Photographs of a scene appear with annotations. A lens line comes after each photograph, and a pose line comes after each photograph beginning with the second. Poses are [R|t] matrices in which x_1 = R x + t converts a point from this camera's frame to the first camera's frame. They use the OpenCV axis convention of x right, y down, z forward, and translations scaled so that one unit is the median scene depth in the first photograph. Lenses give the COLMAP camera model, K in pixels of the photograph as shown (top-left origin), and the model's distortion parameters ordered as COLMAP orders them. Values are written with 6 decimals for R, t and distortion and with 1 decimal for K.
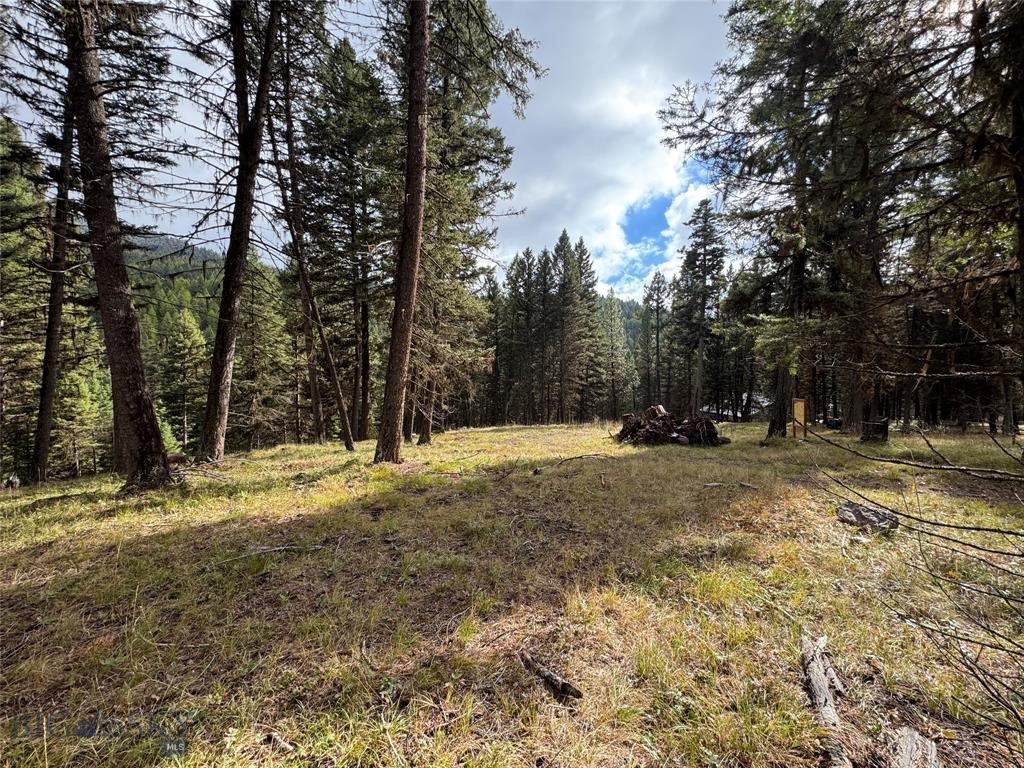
lens RADIAL K [[409.0, 0, 509.9], [0, 409.0, 383.6], [0, 0, 1]] dist [-0.000695, -0.000430]
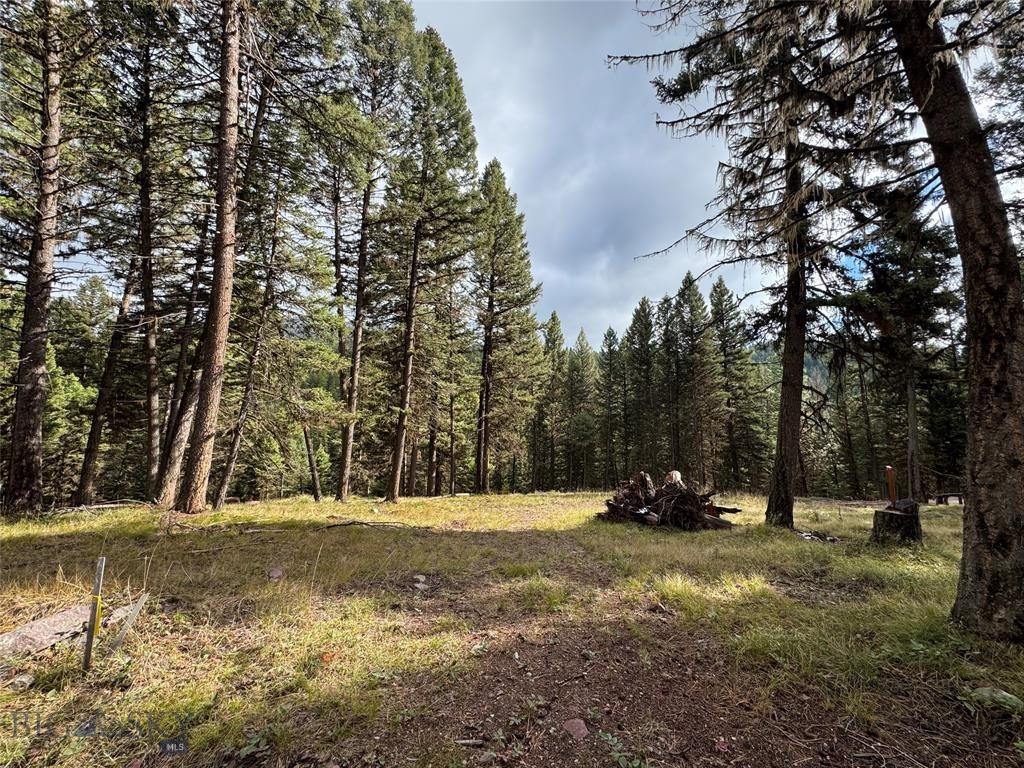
lens RADIAL K [[409.0, 0, 512.4], [0, 409.0, 383.8], [0, 0, 1]] dist [-0.000695, -0.000430]
pose [[0.898774, -0.061025, -0.434144, 0.164609], [-0.004528, 0.988920, -0.148381, 0.002751], [0.438389, 0.135326, 0.888539, 0.065976]]
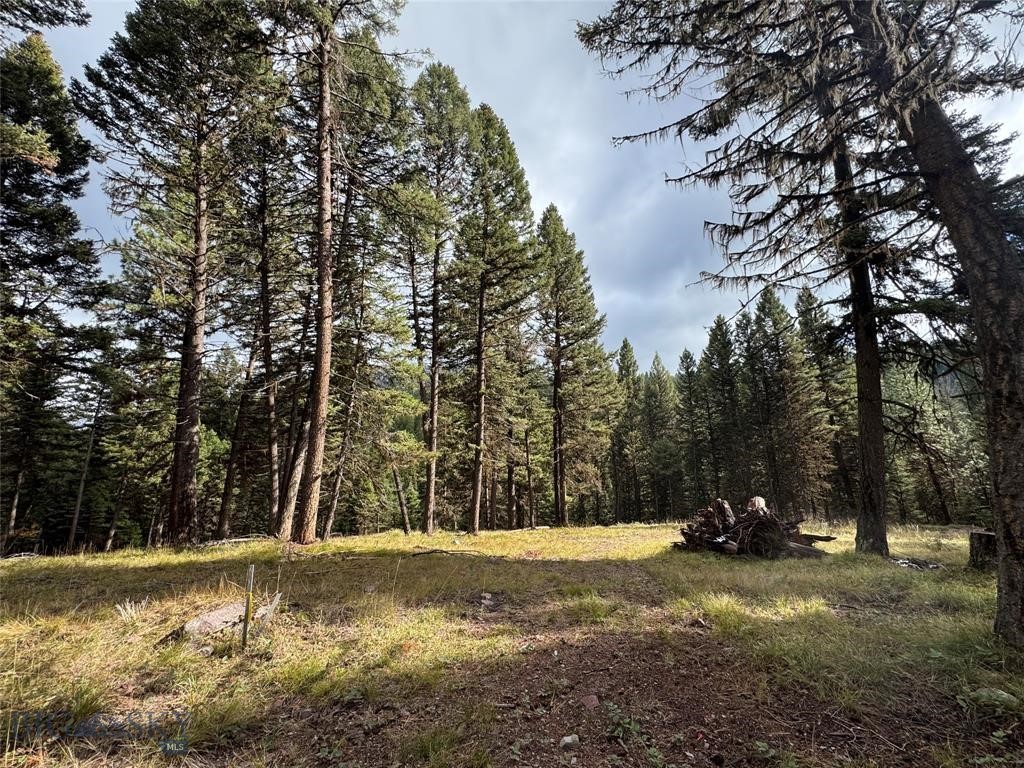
lens RADIAL K [[409.0, 0, 517.4], [0, 409.0, 386.4], [0, 0, 1]] dist [-0.000695, -0.000430]
pose [[0.801321, -0.156441, -0.577418, 0.179655], [0.030793, 0.974709, -0.221347, 0.003652], [0.597442, 0.159590, 0.785872, 0.057707]]
